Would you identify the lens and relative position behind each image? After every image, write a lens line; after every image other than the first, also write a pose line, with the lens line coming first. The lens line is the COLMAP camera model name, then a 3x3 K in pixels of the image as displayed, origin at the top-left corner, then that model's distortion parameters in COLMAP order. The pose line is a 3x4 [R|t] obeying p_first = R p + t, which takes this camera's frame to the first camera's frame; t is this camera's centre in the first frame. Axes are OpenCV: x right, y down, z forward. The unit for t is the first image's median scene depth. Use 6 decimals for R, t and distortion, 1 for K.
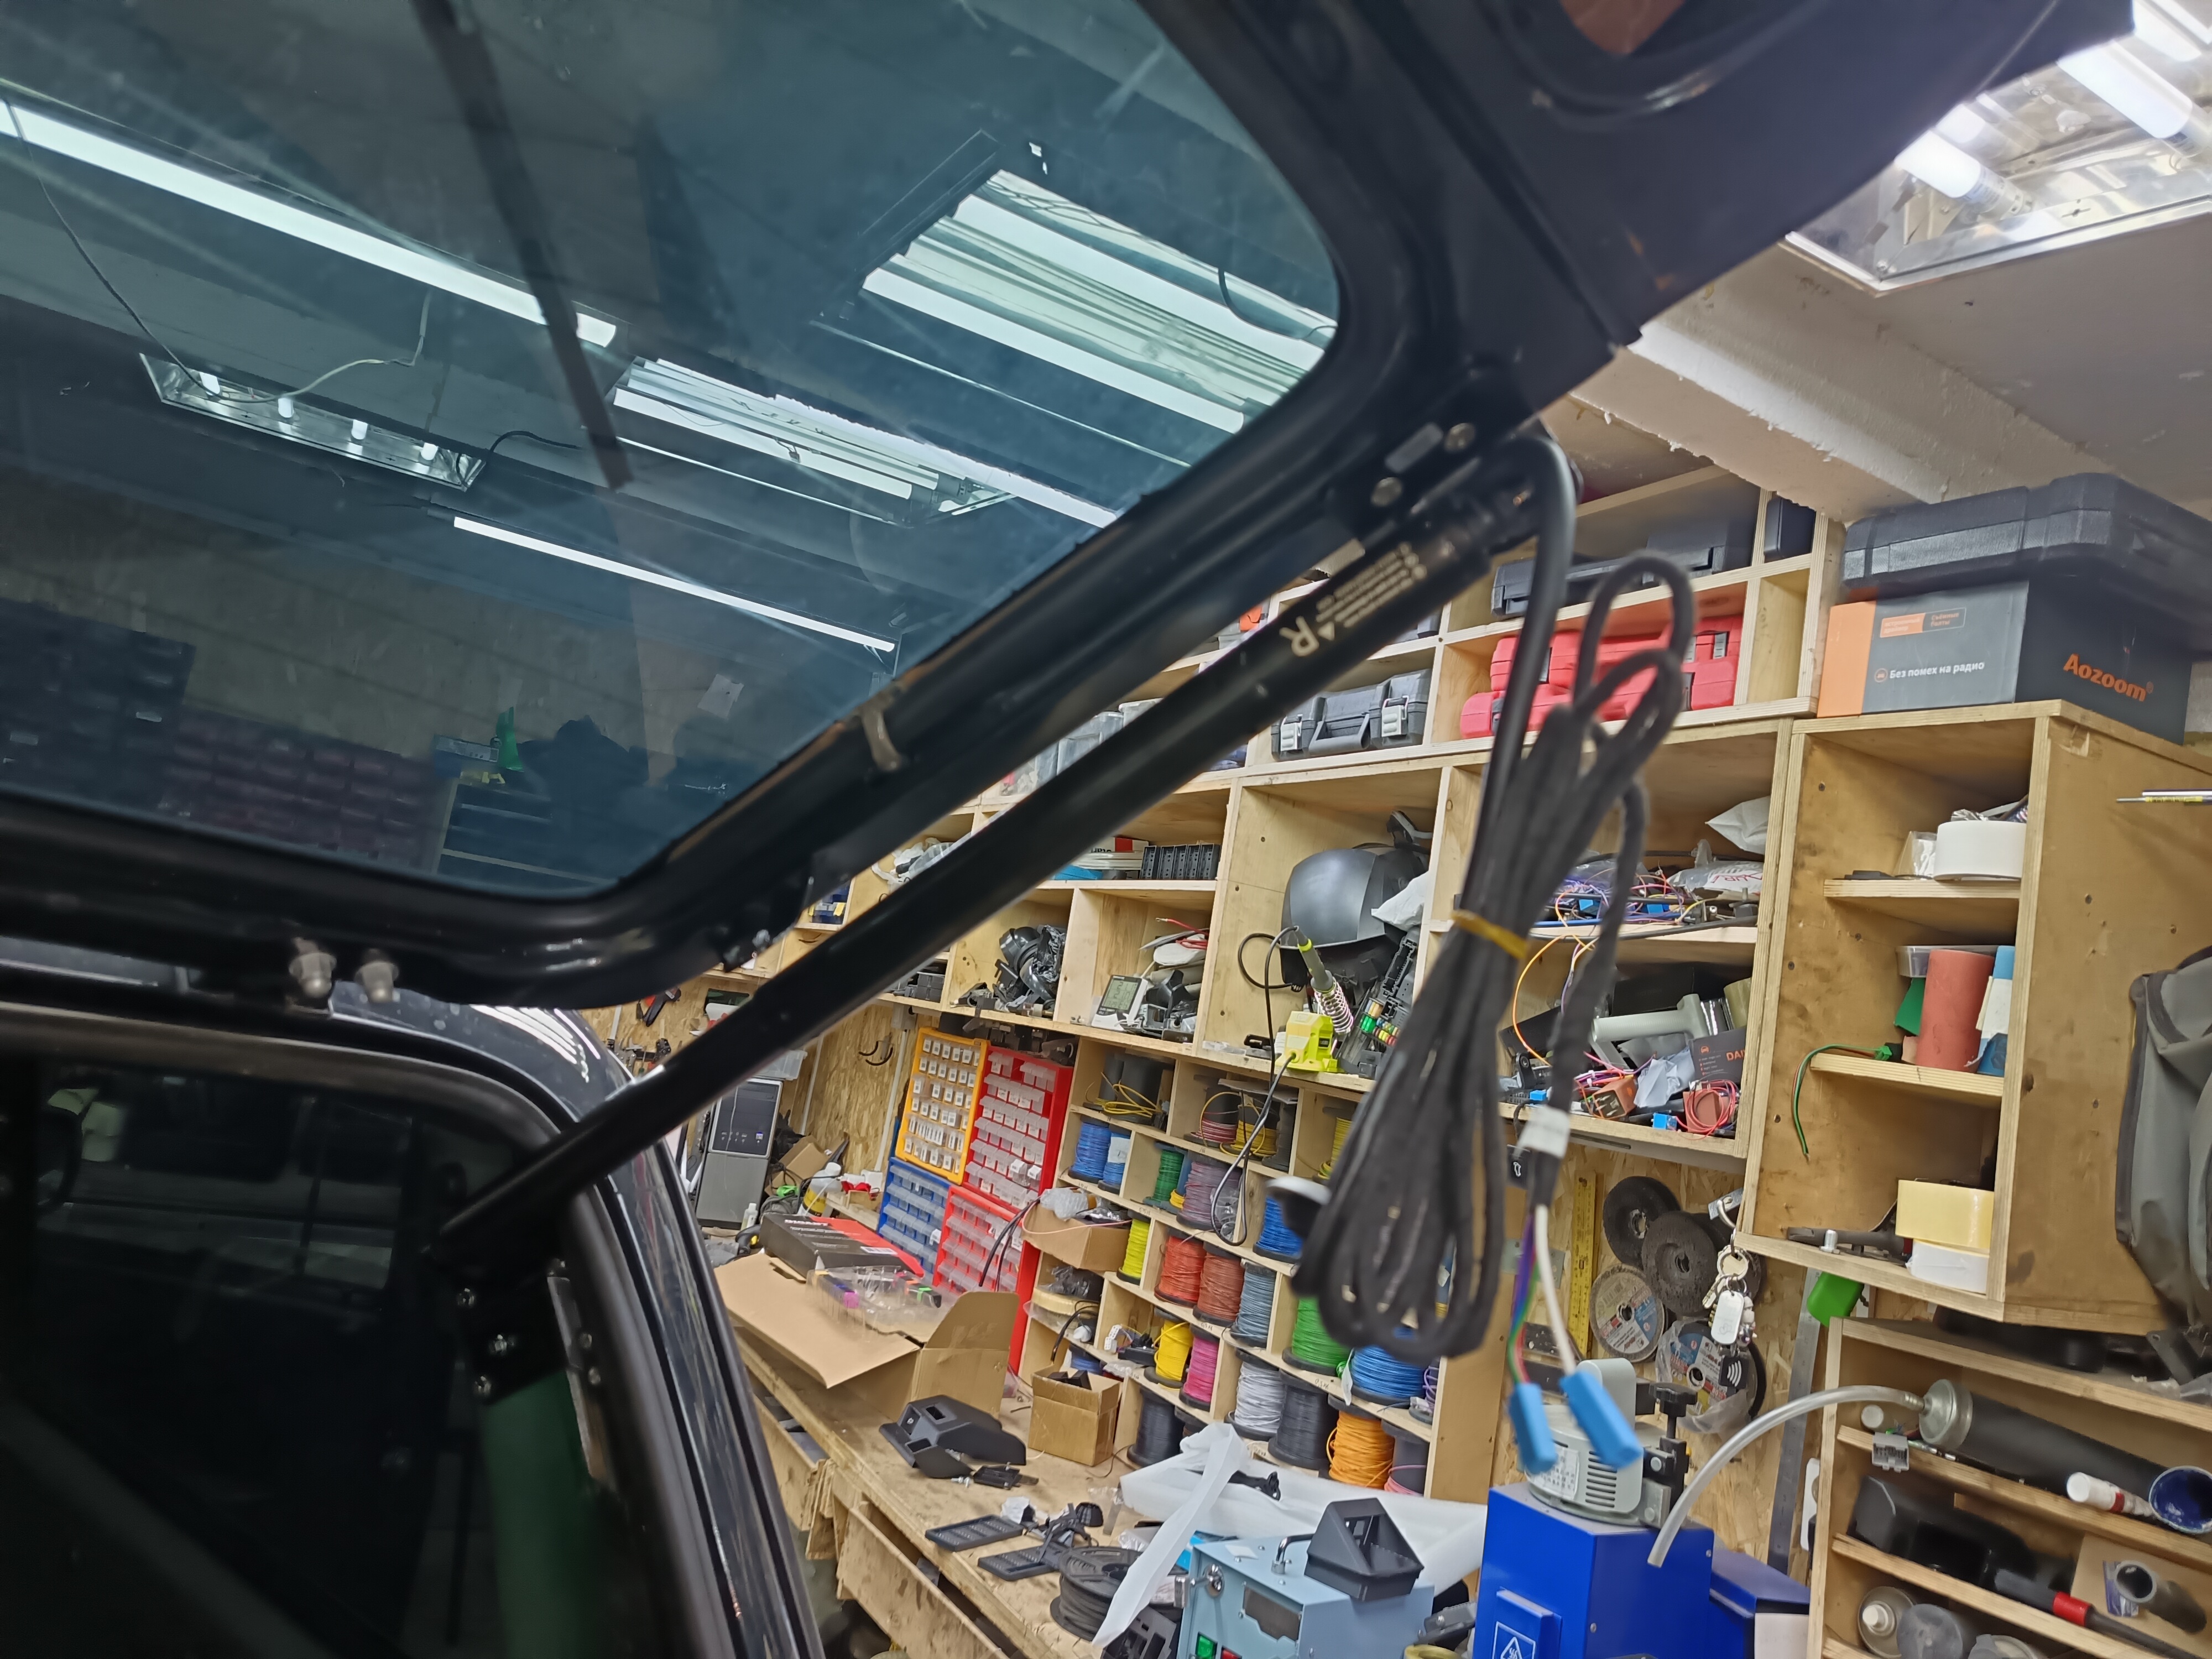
lens RADIAL K [[1483.4, 0, 1060.9], [0, 1483.4, 777.3], [0, 0, 1]] dist [0.009220, -0.001064]
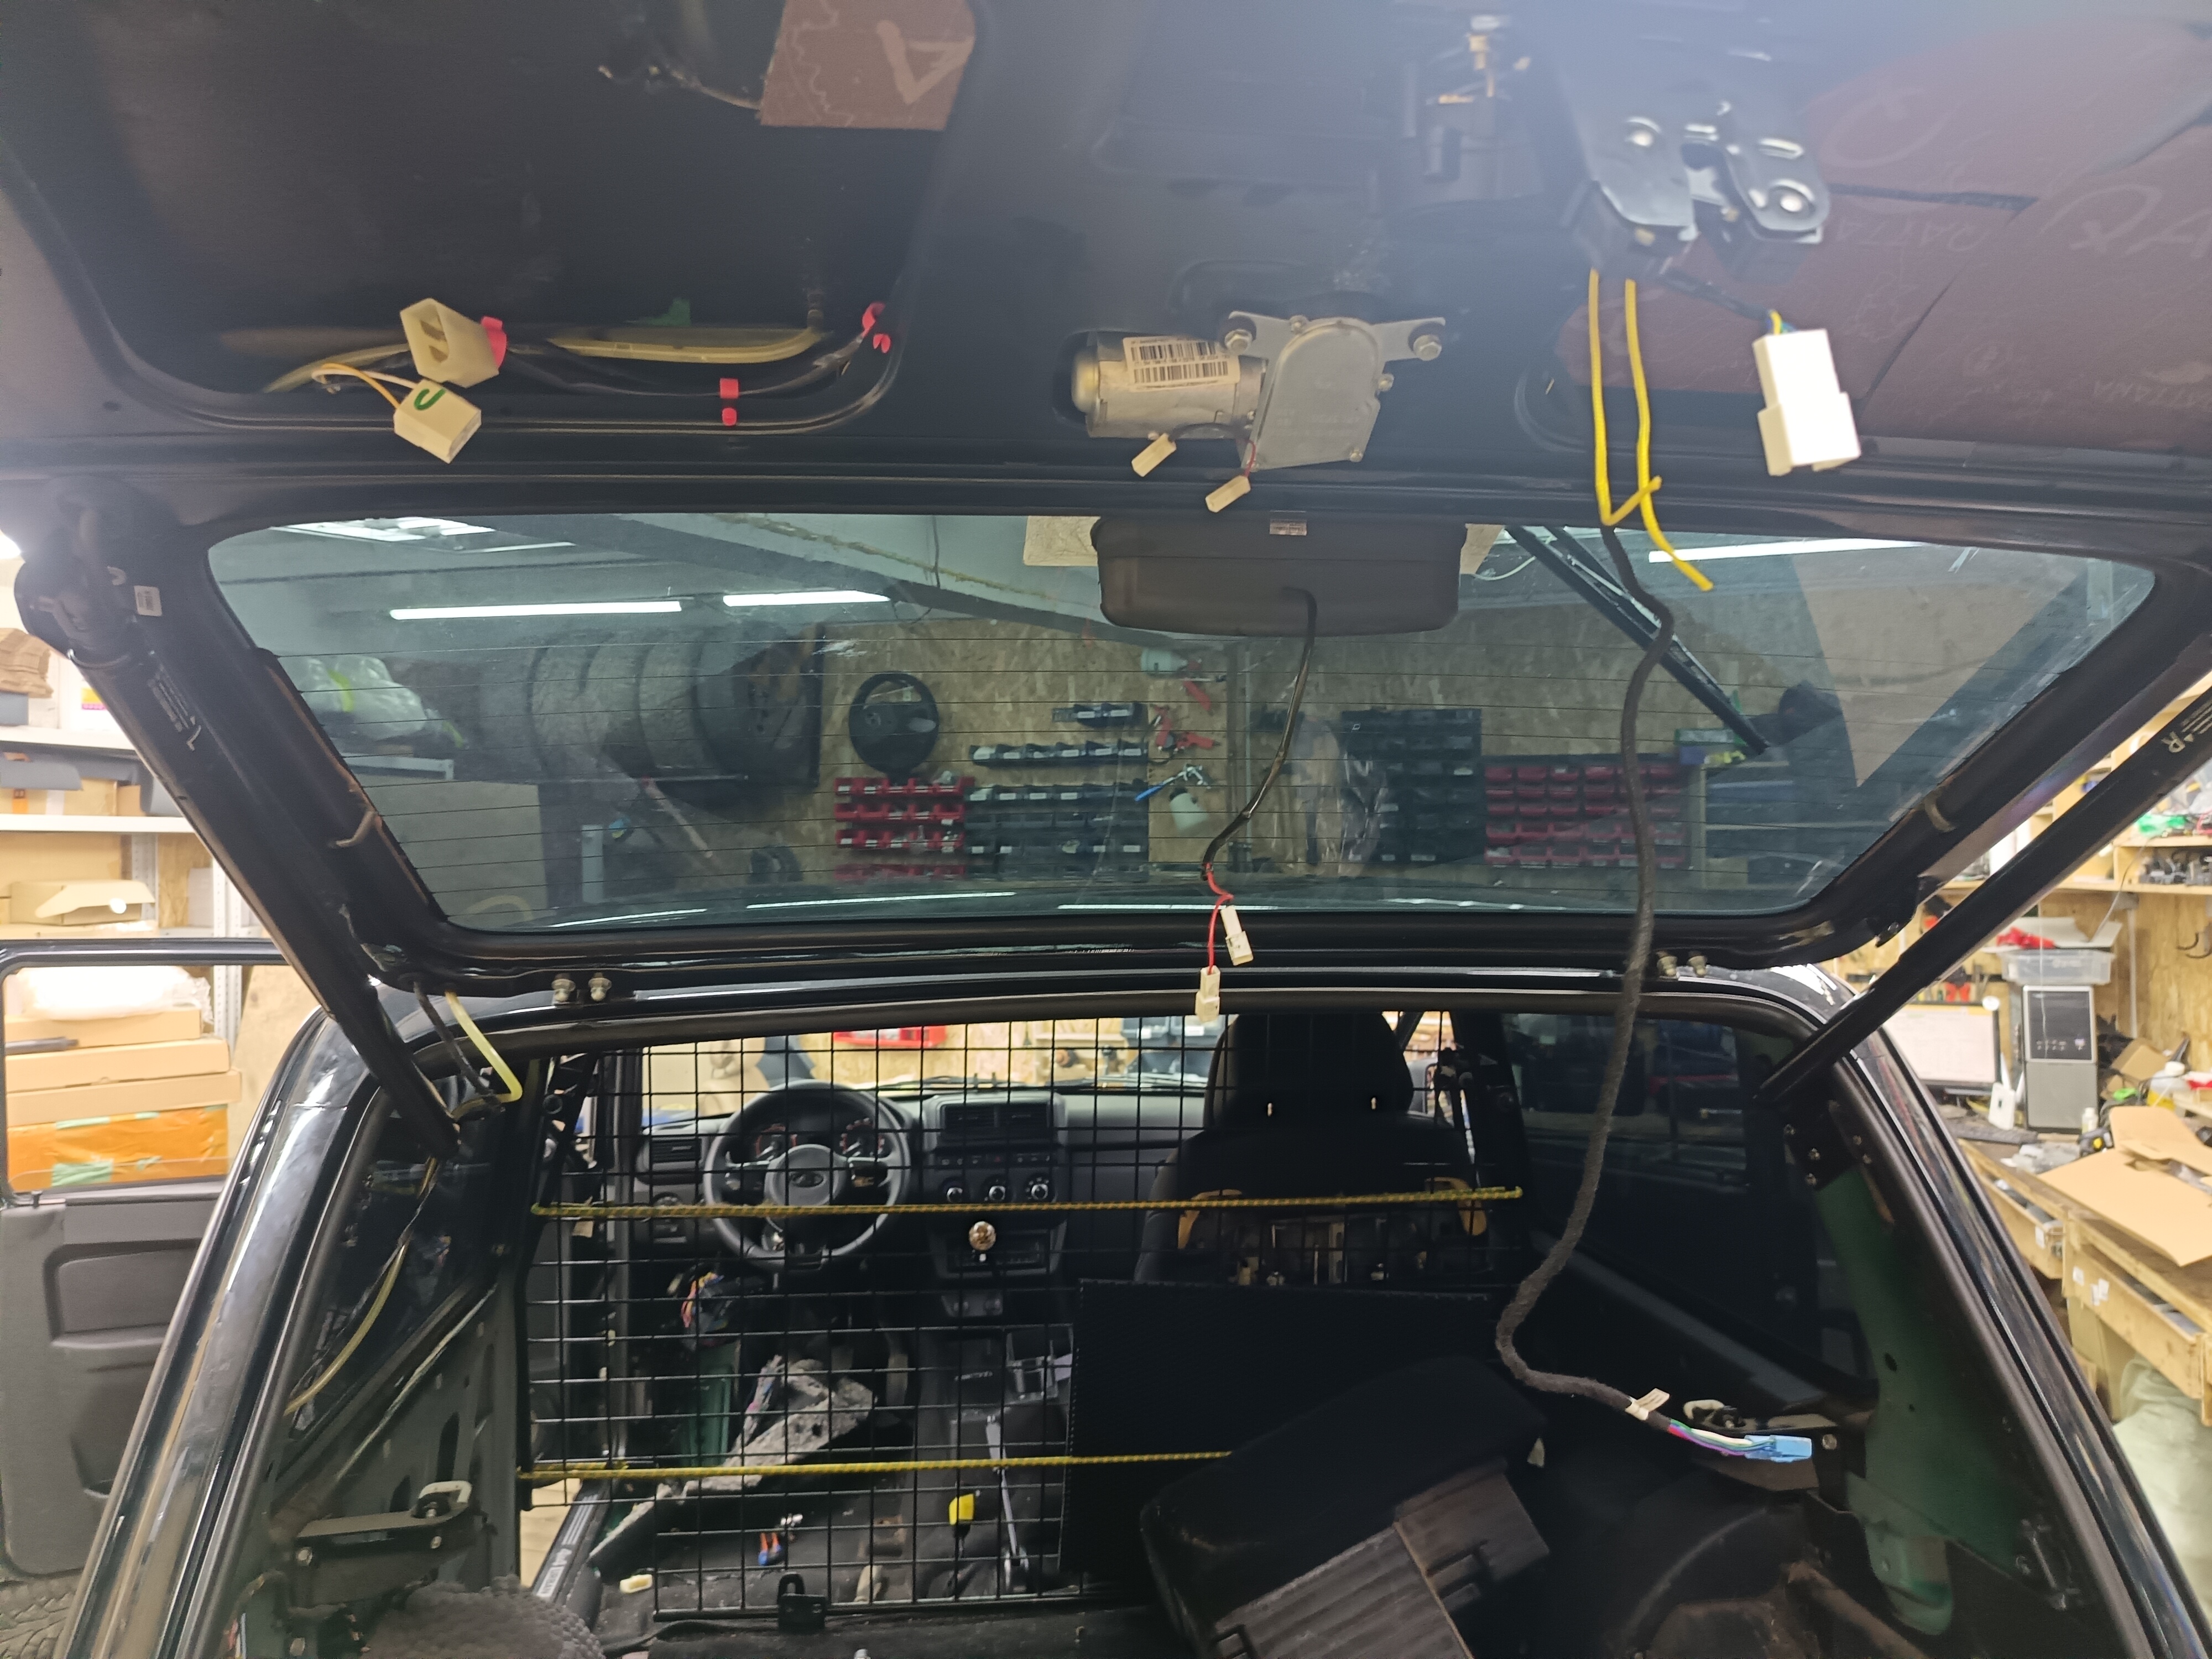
lens RADIAL K [[1549.1, 0, 1087.8], [0, 1549.1, 820.4], [0, 0, 1]] dist [-0.002198, -0.039431]
pose [[0.696039, -0.193353, -0.691480, 0.101778], [0.238951, 0.970541, -0.030859, -0.043480], [0.677076, -0.143751, 0.721736, -0.241666]]
